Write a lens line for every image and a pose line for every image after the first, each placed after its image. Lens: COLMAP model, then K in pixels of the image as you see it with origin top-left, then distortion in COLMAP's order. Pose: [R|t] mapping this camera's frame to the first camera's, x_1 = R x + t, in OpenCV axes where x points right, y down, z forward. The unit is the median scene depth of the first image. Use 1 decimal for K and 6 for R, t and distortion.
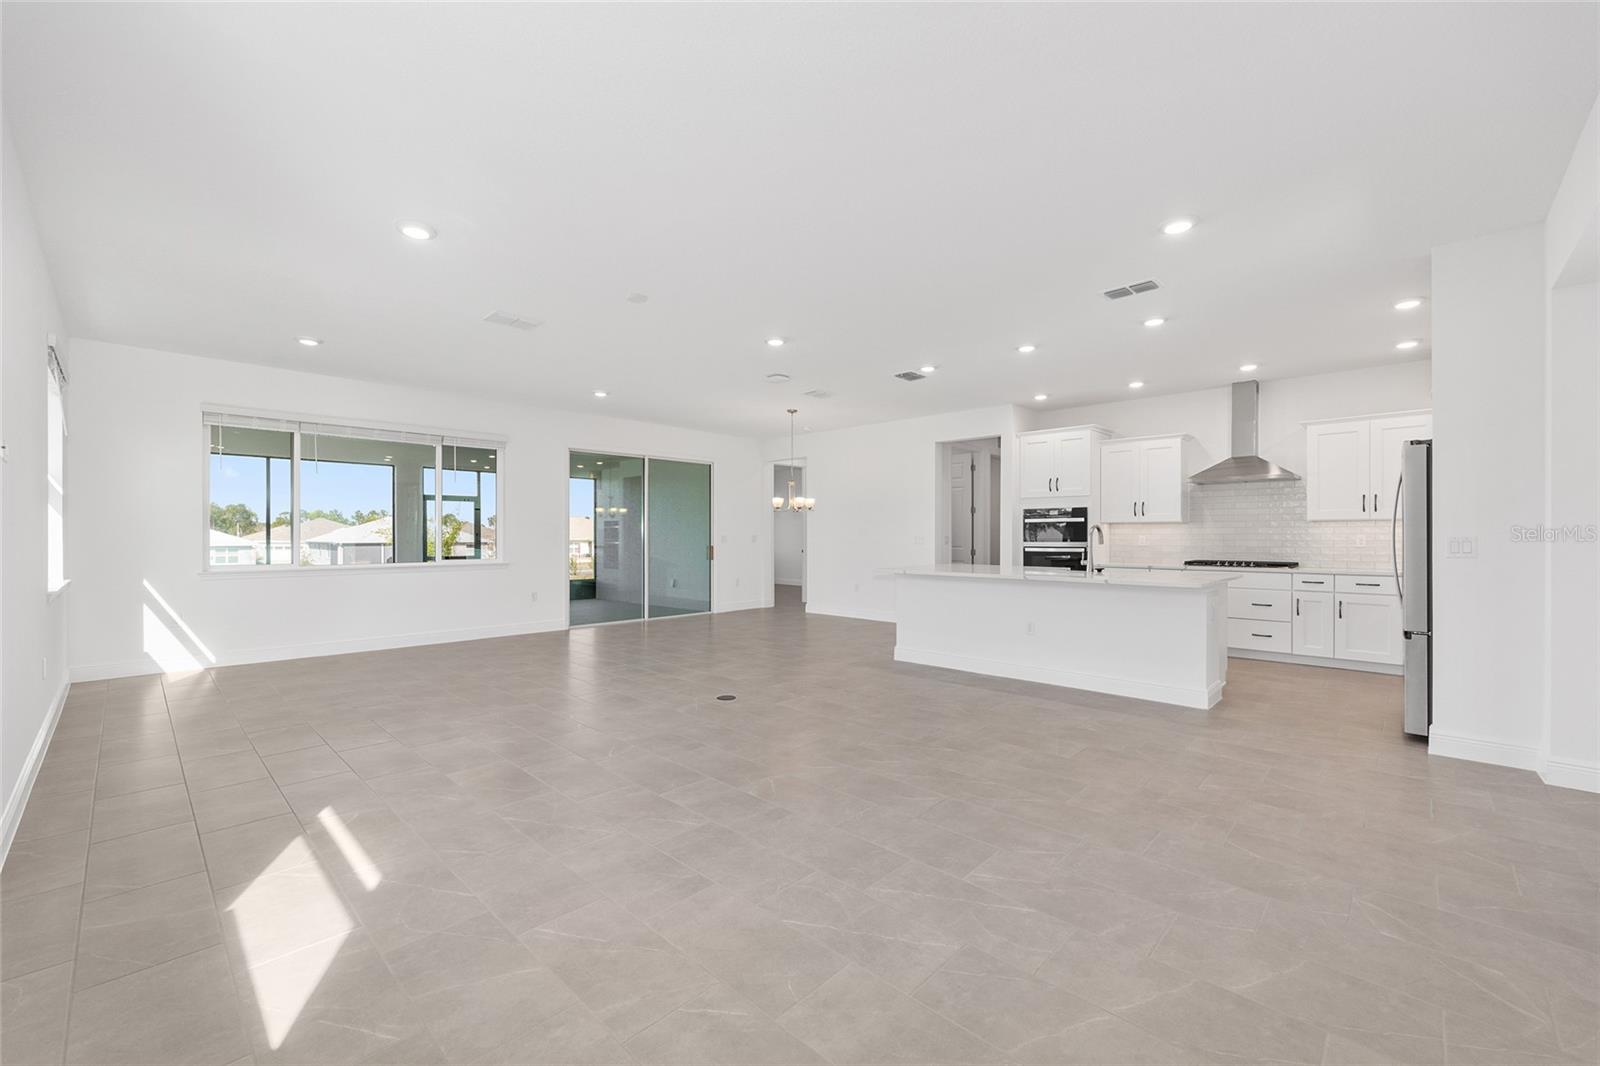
lens RADIAL K [[643.2, 0, 802.3], [0, 643.2, 536.3], [0, 0, 1]] dist [-0.002179, 0.000791]
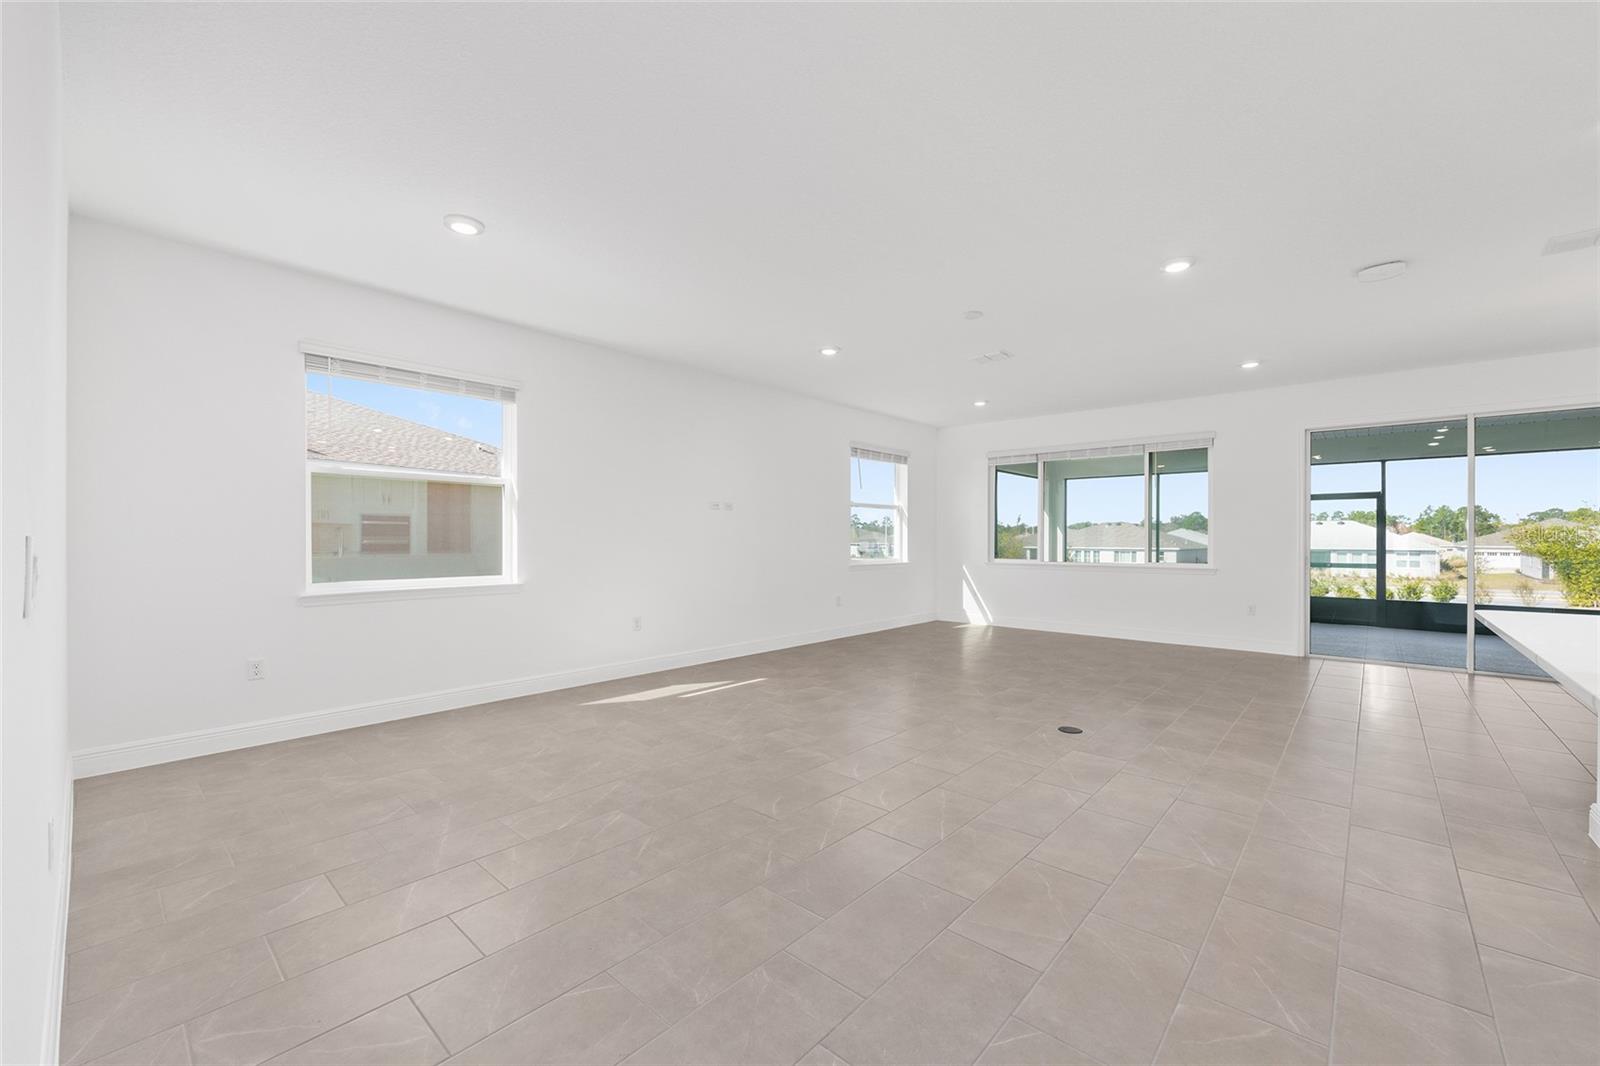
lens RADIAL K [[643.2, 0, 802.3], [0, 643.2, 536.3], [0, 0, 1]] dist [-0.002179, 0.000791]
pose [[0.035518, -0.001853, -0.999367, 0.540275], [-0.004373, 0.999988, -0.002009, -0.001098], [0.999359, 0.004442, 0.035509, 0.466699]]
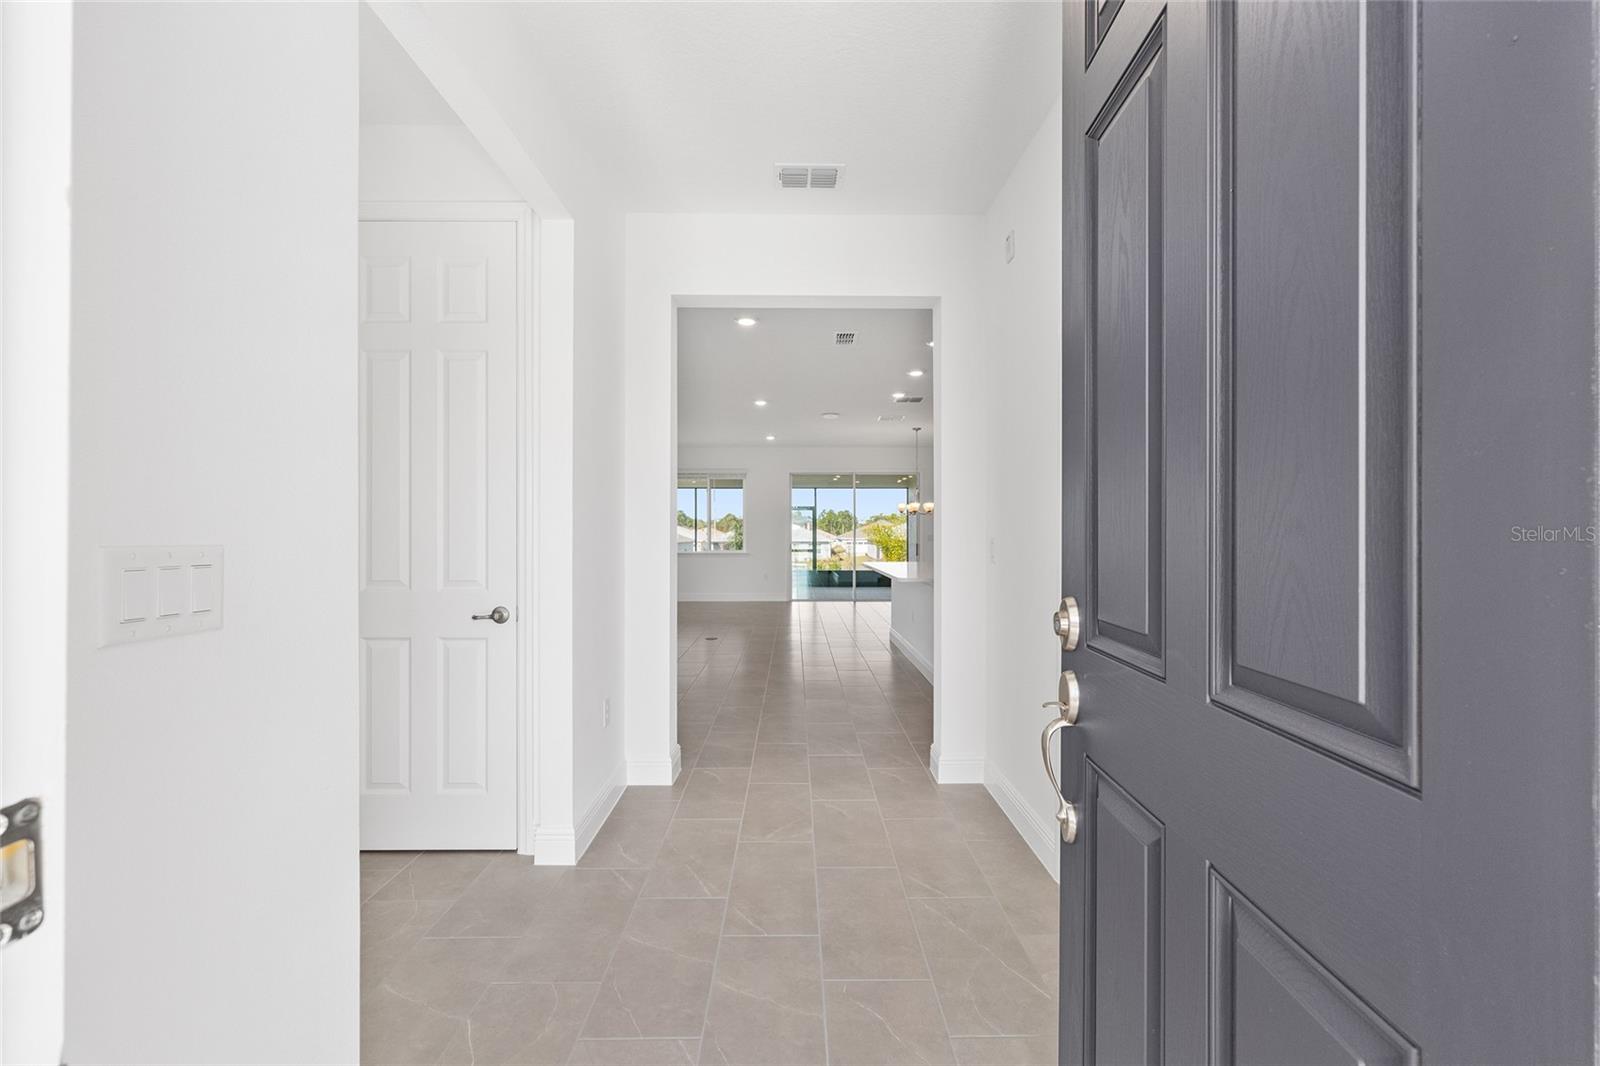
lens RADIAL K [[643.2, 0, 802.3], [0, 643.2, 536.3], [0, 0, 1]] dist [-0.002179, 0.000791]
pose [[0.700846, -0.000511, -0.713313, 0.879010], [0.003672, 0.999989, 0.002892, -0.003259], [0.713303, -0.004646, 0.700840, 0.039023]]
